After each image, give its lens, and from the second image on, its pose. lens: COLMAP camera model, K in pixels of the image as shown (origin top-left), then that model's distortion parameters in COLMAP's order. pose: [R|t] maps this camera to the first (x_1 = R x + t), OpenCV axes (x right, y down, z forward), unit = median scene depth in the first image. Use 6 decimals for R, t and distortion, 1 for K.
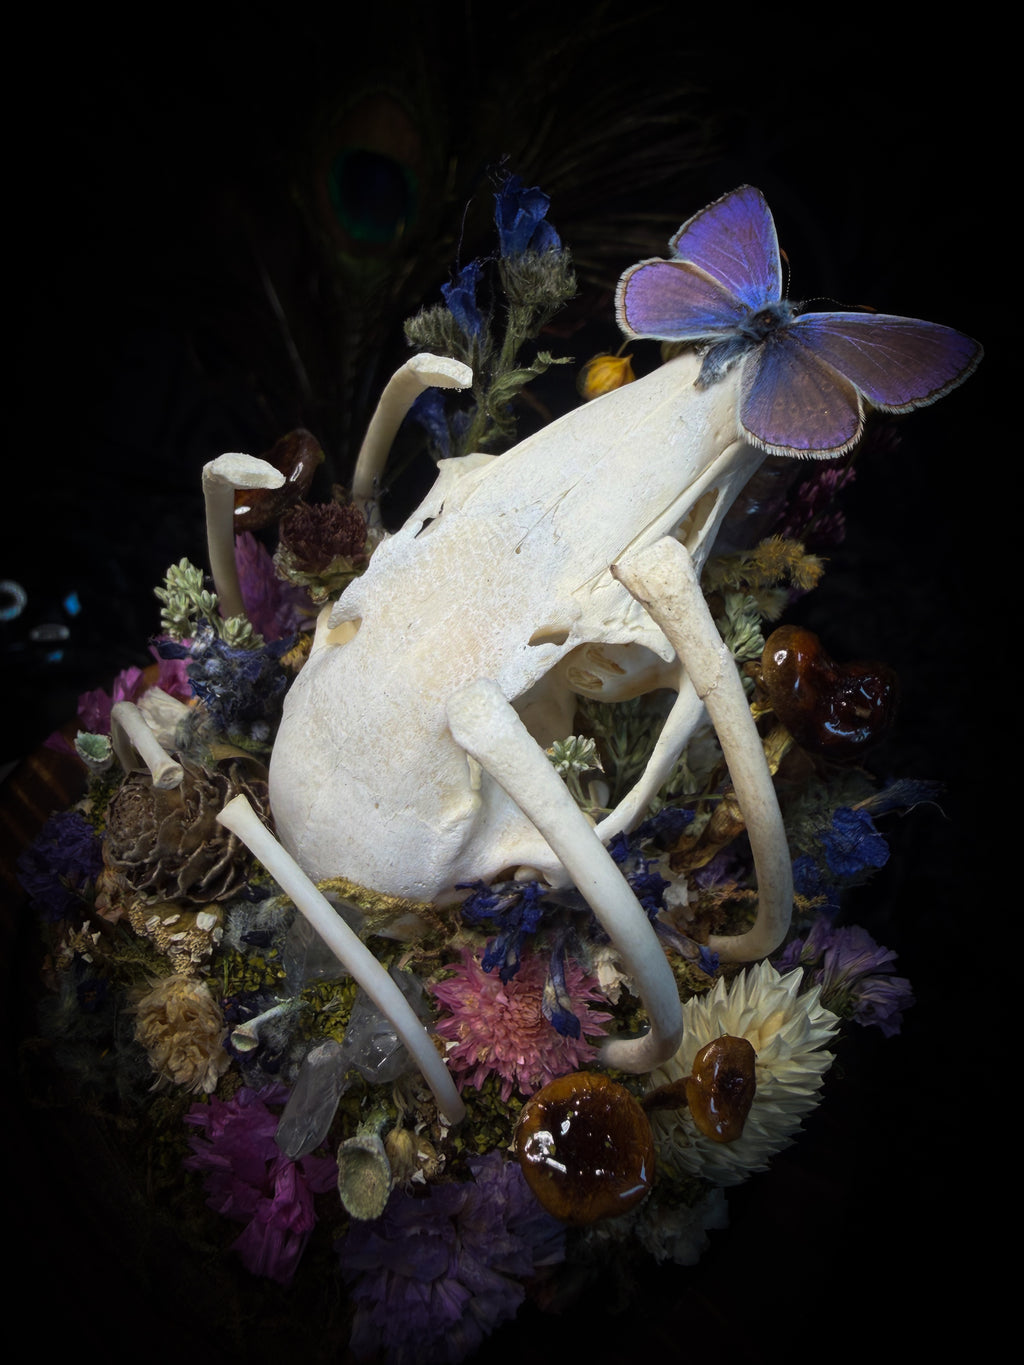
lens RADIAL K [[1029.0, 0, 453.6], [0, 1029.0, 640.8], [0, 0, 1]] dist [-0.009897, -0.005938]
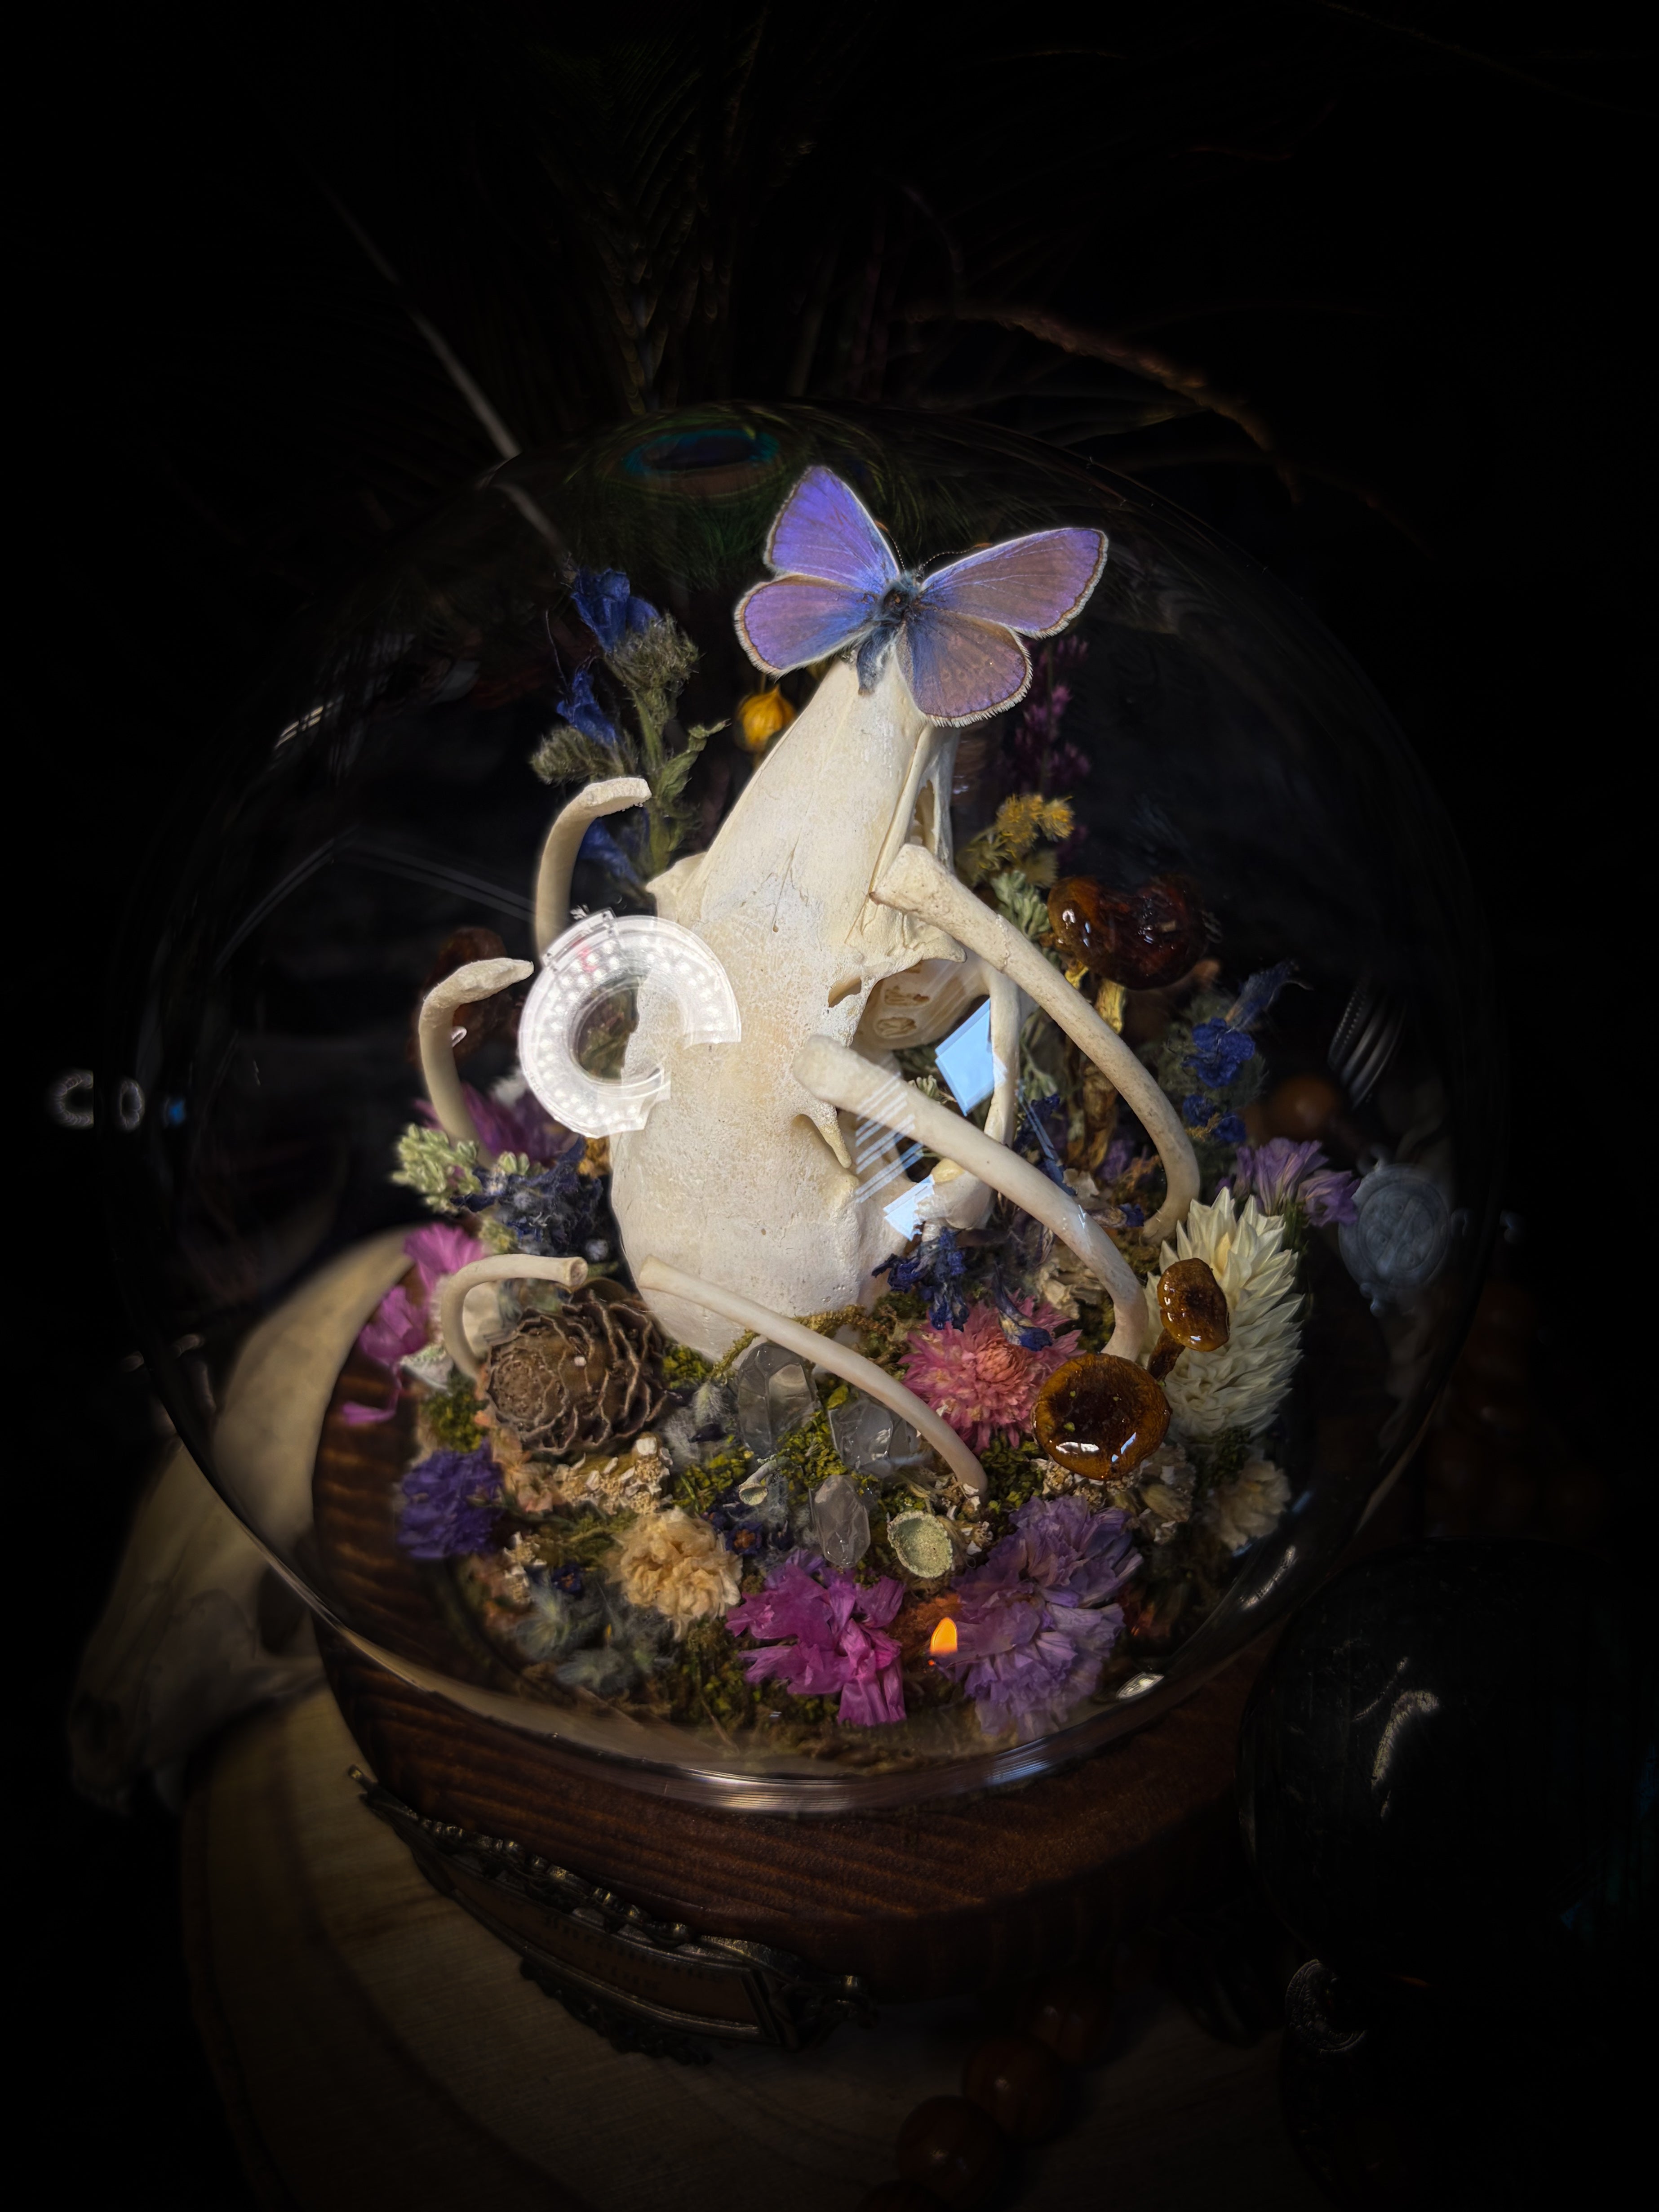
lens RADIAL K [[1891.3, 0, 819.7], [0, 1891.3, 1222.9], [0, 0, 1]] dist [-0.000273, -0.005849]
pose [[0.888711, -0.450491, 0.085148, -0.164774], [0.448901, 0.892770, 0.038071, 0.104228], [-0.093169, 0.004389, 0.995641, -0.722126]]
